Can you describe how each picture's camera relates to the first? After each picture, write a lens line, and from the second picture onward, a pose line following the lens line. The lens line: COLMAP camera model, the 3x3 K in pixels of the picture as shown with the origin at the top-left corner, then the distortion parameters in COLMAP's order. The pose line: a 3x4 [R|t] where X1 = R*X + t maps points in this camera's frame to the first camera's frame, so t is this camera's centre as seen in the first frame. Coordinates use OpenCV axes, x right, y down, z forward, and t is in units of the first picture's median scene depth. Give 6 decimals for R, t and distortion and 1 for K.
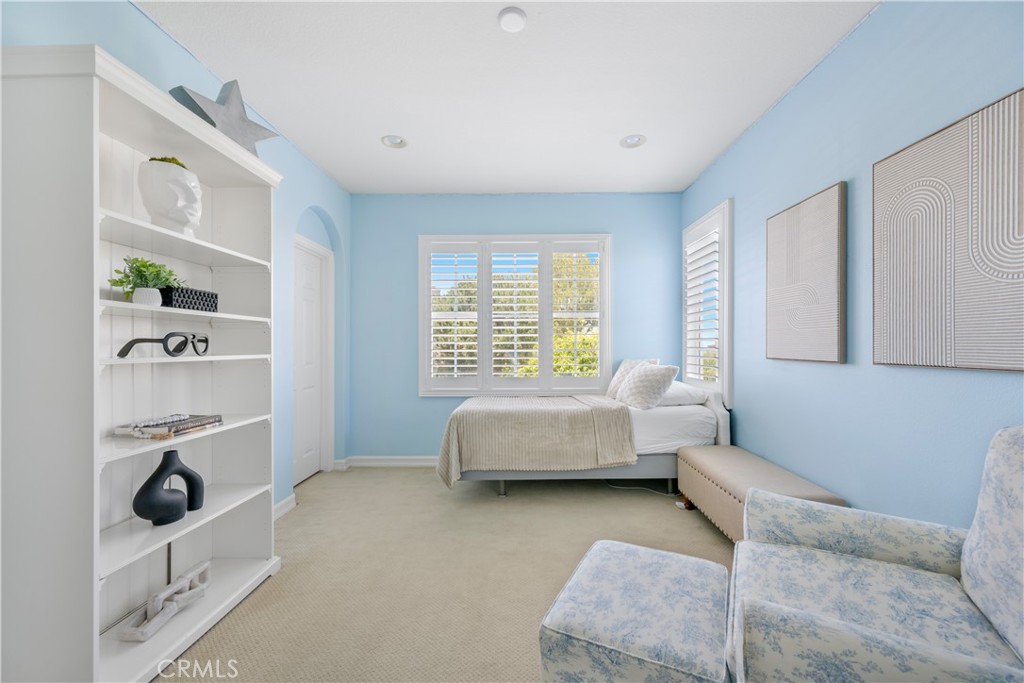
lens RADIAL K [[403.9, 0, 506.2], [0, 403.9, 343.1], [0, 0, 1]] dist [-0.001368, -0.000354]
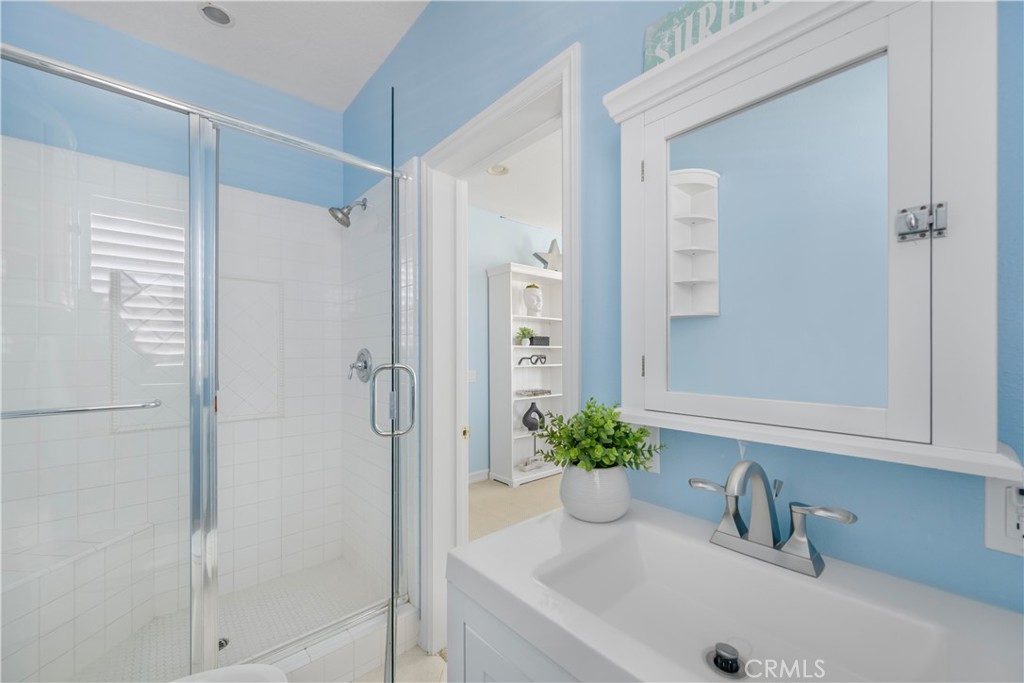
lens RADIAL K [[403.9, 0, 511.9], [0, 403.9, 349.4], [0, 0, 1]] dist [-0.001368, -0.000354]
pose [[0.699477, -0.011139, -0.714569, 0.873068], [0.010028, 0.999933, -0.005770, -0.048560], [0.714585, -0.003130, 0.699542, -0.851574]]
